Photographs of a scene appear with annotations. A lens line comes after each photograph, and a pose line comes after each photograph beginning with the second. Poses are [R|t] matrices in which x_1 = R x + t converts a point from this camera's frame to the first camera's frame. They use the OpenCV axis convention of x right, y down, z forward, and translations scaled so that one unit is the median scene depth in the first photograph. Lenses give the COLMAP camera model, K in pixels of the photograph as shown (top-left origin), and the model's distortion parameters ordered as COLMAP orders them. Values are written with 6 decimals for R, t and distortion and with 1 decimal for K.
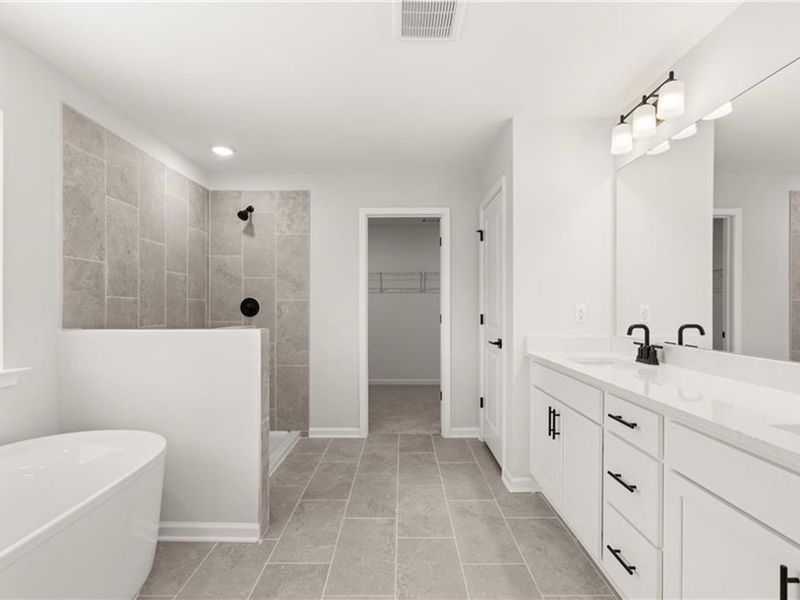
lens RADIAL K [[389.2, 0, 400.0], [0, 389.2, 300.0], [0, 0, 1]] dist [-0.002777, -0.000373]
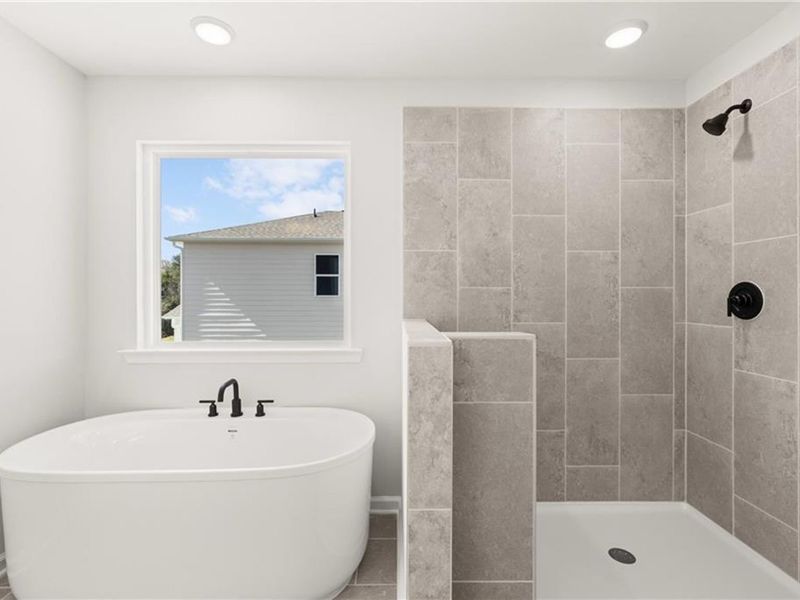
lens RADIAL K [[389.2, 0, 400.0], [0, 389.2, 300.0], [0, 0, 1]] dist [-0.002777, -0.000373]
pose [[0.019917, 0.004246, -0.999793, 0.163781], [0.012495, 0.999912, 0.004496, 0.015011], [0.999724, -0.012582, 0.019862, 0.790894]]
